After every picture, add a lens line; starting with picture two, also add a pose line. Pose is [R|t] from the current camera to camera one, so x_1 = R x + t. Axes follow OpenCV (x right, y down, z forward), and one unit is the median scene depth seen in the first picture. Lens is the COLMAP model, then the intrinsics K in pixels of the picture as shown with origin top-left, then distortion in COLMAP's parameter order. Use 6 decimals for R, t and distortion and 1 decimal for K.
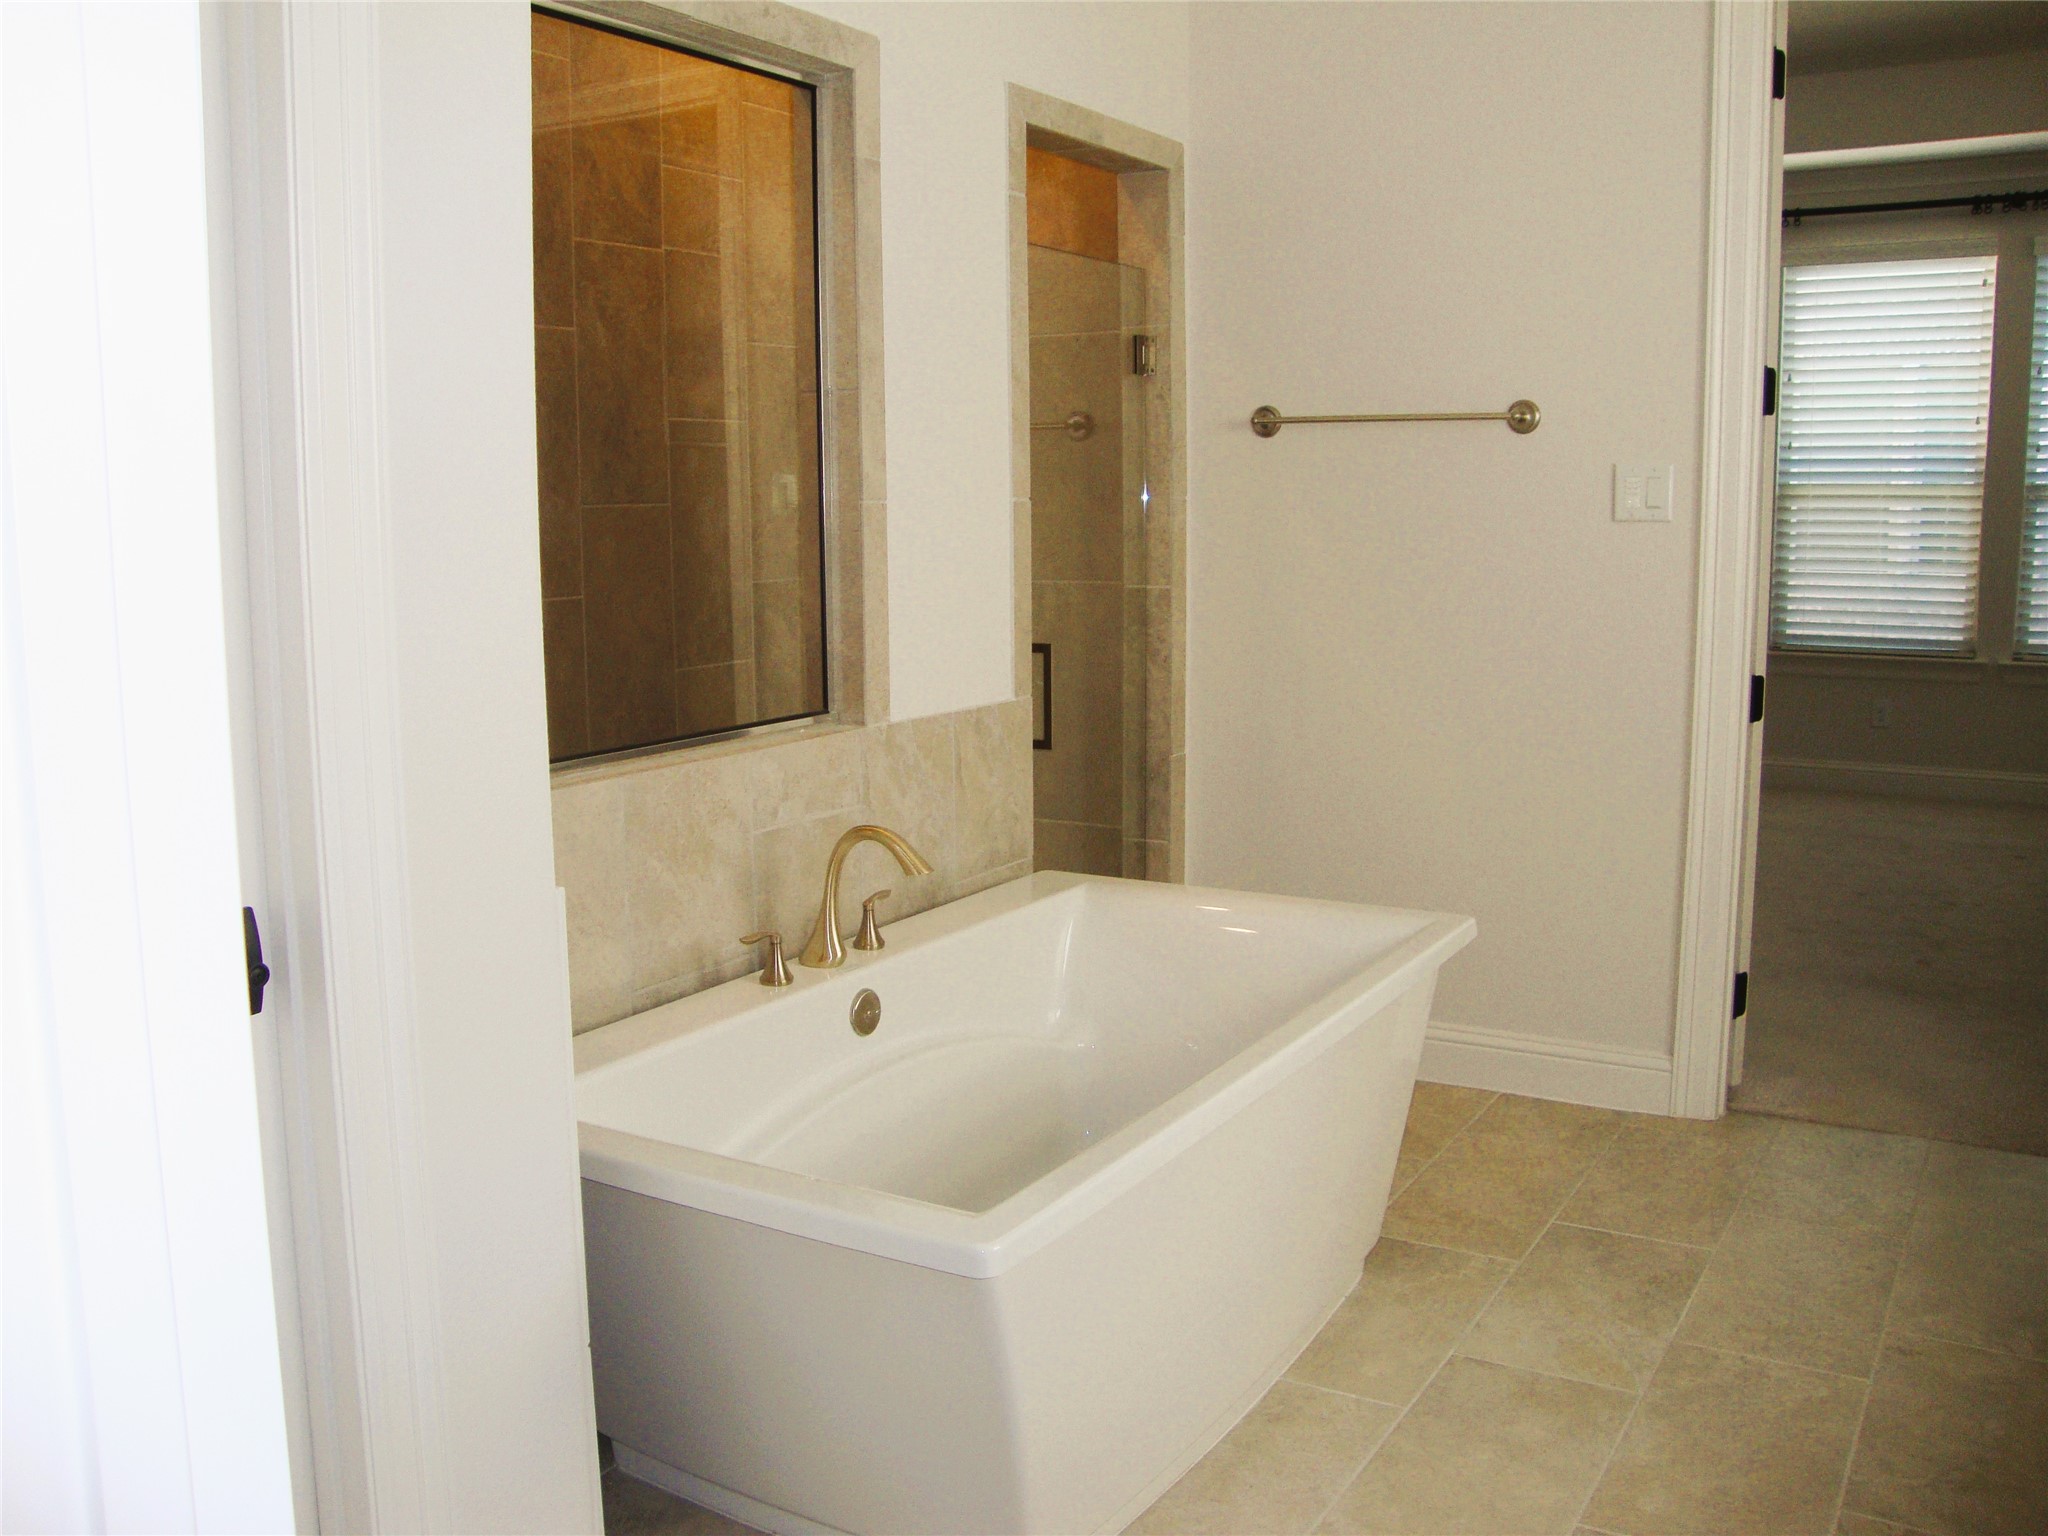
lens RADIAL K [[1841.6, 0, 1024.0], [0, 1841.6, 768.0], [0, 0, 1]] dist [-0.198138, 0.172744]
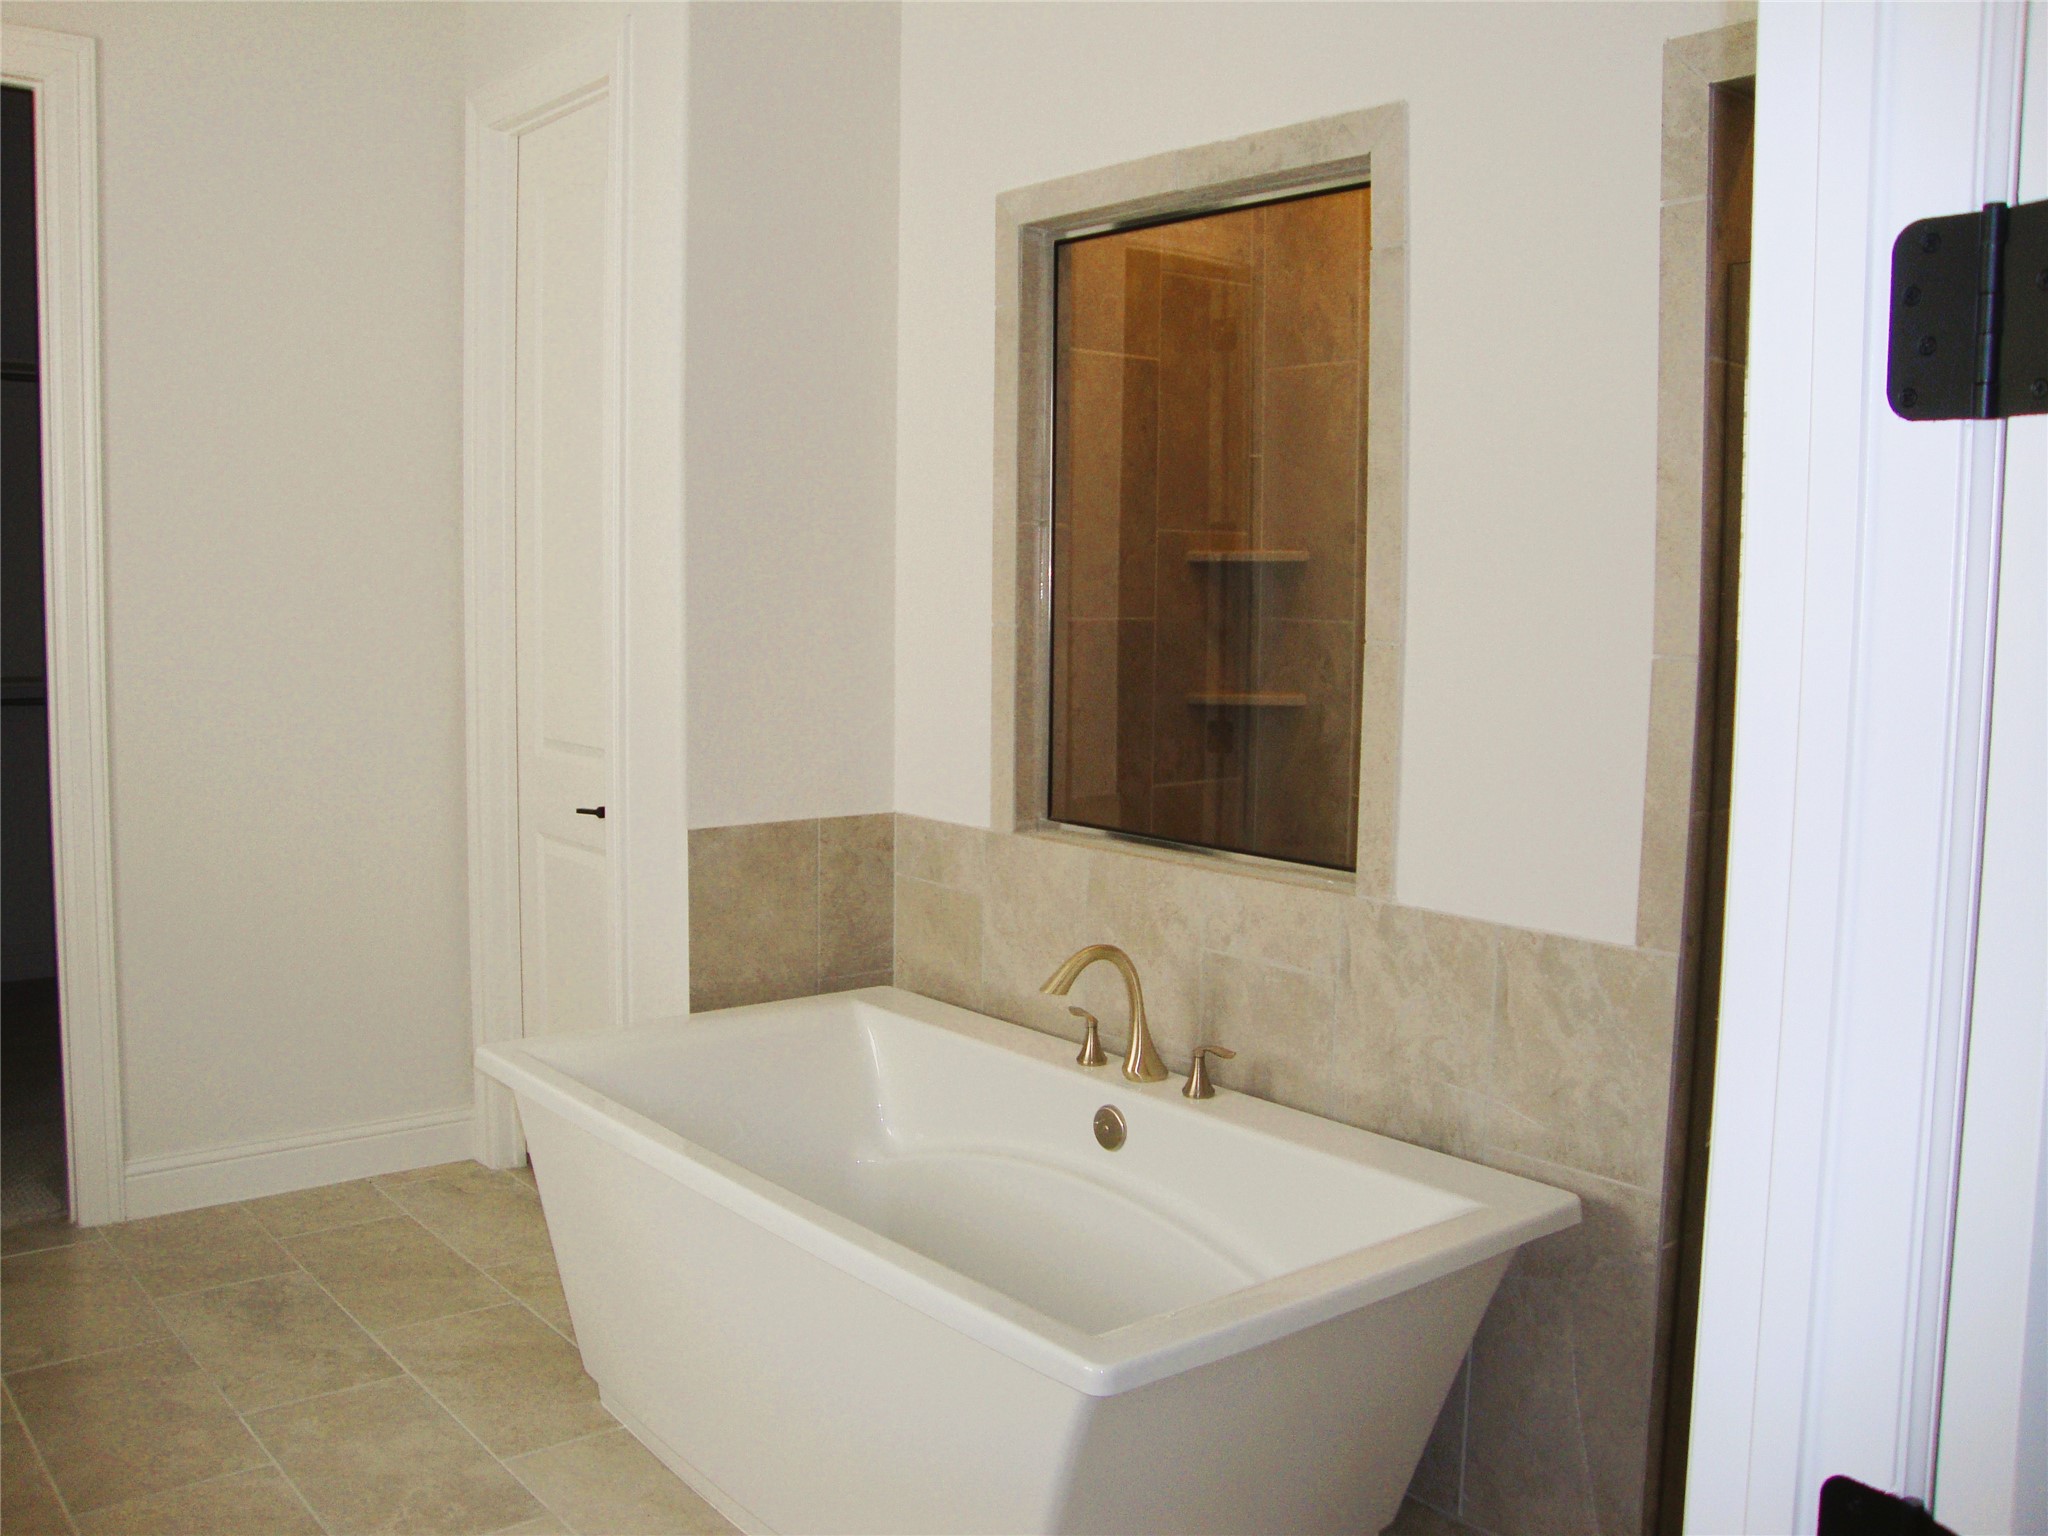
lens RADIAL K [[1841.6, 0, 1024.0], [0, 1841.6, 768.0], [0, 0, 1]] dist [-0.198138, 0.172744]
pose [[-0.355351, 0.099724, -0.929398, 0.794565], [-0.146374, 0.976089, 0.160700, -0.203972], [0.923201, 0.193144, -0.332257, 1.157960]]
